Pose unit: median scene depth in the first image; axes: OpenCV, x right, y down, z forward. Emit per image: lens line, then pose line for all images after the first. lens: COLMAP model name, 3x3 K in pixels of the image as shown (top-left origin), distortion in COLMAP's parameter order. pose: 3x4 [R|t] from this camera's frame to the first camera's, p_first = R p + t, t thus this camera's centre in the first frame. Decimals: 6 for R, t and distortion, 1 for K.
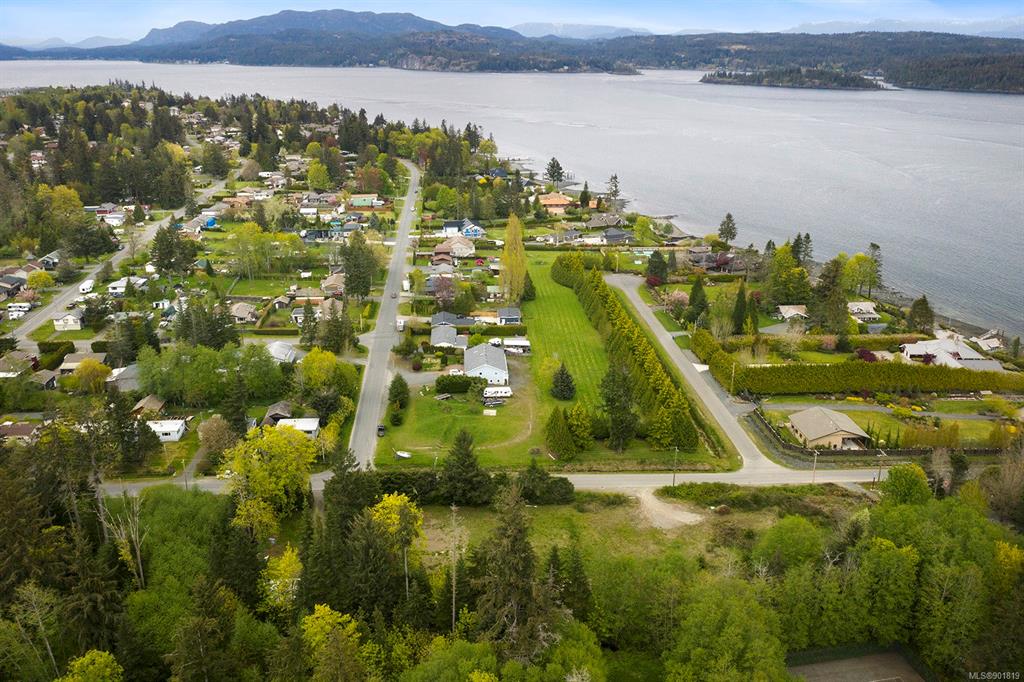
lens RADIAL K [[827.4, 0, 512.0], [0, 827.4, 341.0], [0, 0, 1]] dist [-0.007865, -0.000530]
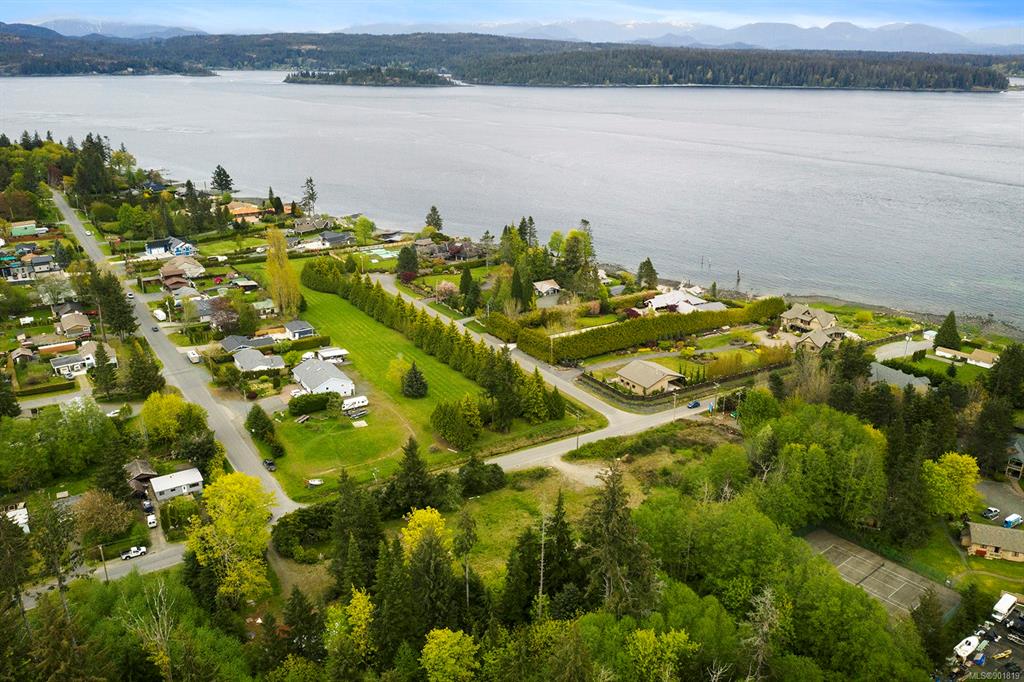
lens RADIAL K [[816.5, 0, 512.0], [0, 816.5, 341.0], [0, 0, 1]] dist [-0.004169, -0.002117]
pose [[0.876610, -0.161651, 0.453238, -0.208272], [0.159689, 0.986235, 0.042895, -0.016873], [-0.453933, 0.034774, 0.890357, 0.035793]]
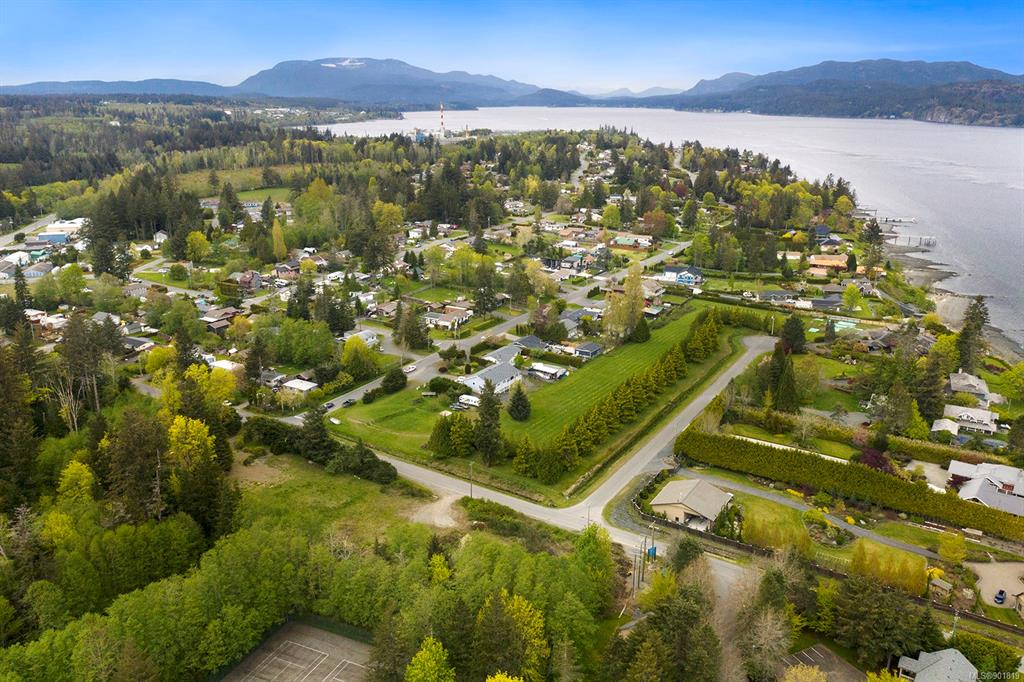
lens RADIAL K [[827.4, 0, 512.0], [0, 827.4, 341.0], [0, 0, 1]] dist [-0.007865, -0.000530]
pose [[0.812847, 0.166454, -0.558188, 0.483275], [-0.196628, 0.980459, 0.006041, -0.027096], [0.548286, 0.104845, 0.829693, 0.057023]]
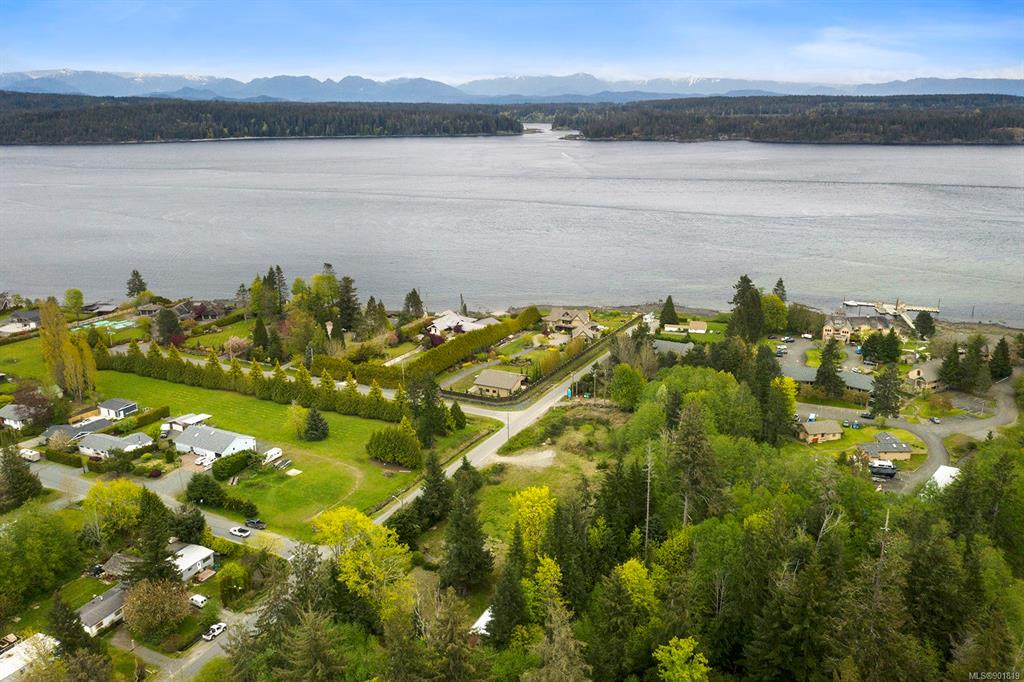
lens RADIAL K [[827.4, 0, 512.0], [0, 827.4, 341.0], [0, 0, 1]] dist [-0.007865, -0.000530]
pose [[0.496261, -0.246607, 0.832412, -0.477965], [0.296525, 0.949296, 0.104455, -0.061033], [-0.815965, 0.194994, 0.544223, 0.164786]]
